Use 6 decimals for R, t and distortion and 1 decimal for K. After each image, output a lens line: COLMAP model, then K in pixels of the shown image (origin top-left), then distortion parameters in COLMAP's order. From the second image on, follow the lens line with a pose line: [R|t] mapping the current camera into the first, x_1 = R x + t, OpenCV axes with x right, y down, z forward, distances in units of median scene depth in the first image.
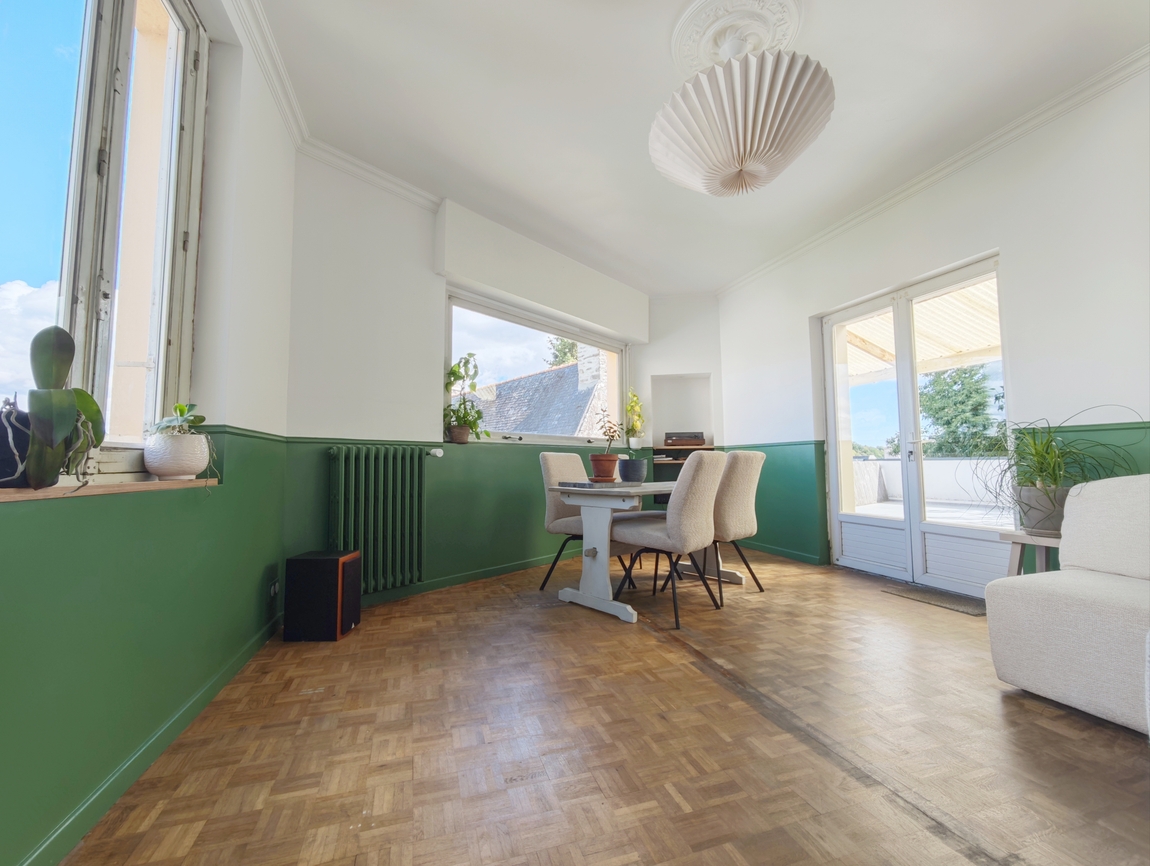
lens RADIAL K [[480.4, 0, 575.1], [0, 480.4, 430.4], [0, 0, 1]] dist [-0.001211, 0.000049]
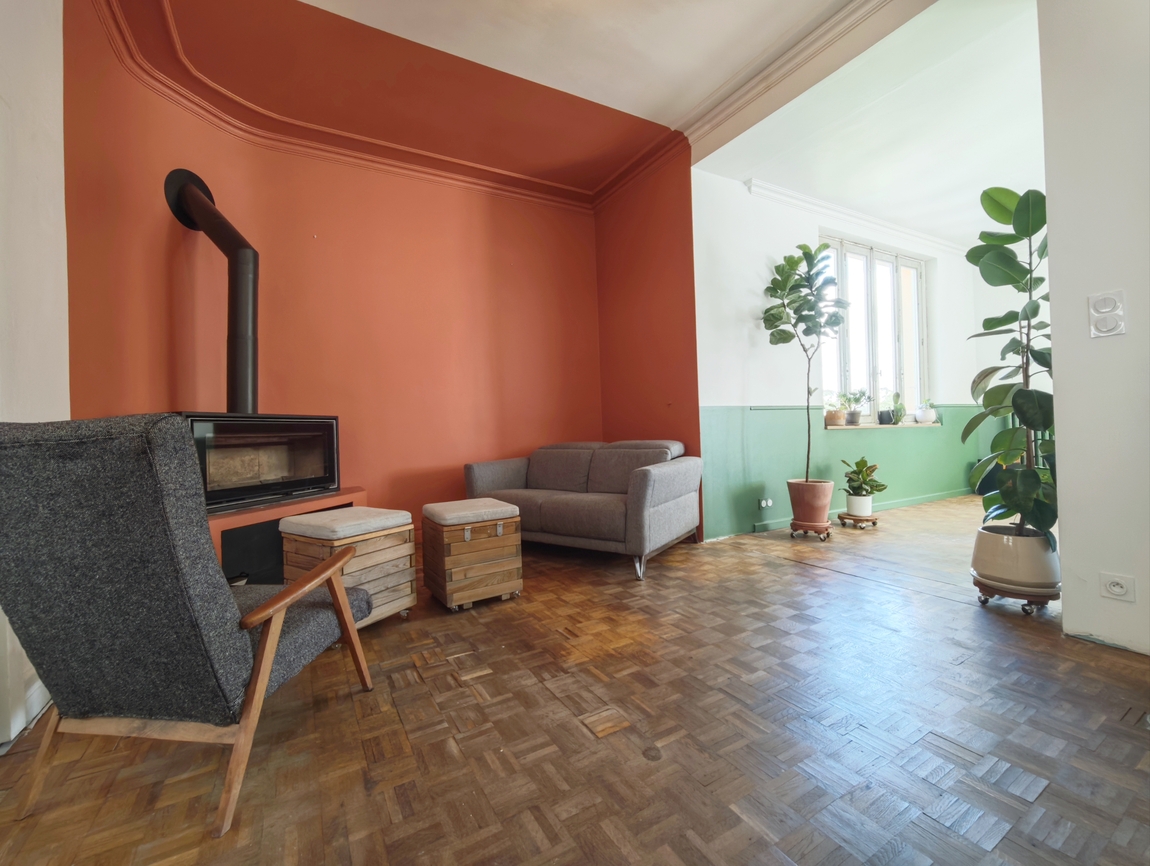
lens RADIAL K [[489.7, 0, 575.0], [0, 489.7, 433.0], [0, 0, 1]] dist [-0.002864, -0.000302]
pose [[0.212264, 0.000714, -0.977212, 2.171543], [0.104799, 0.994216, 0.023490, -0.184385], [0.971577, -0.107397, 0.210961, -2.301431]]
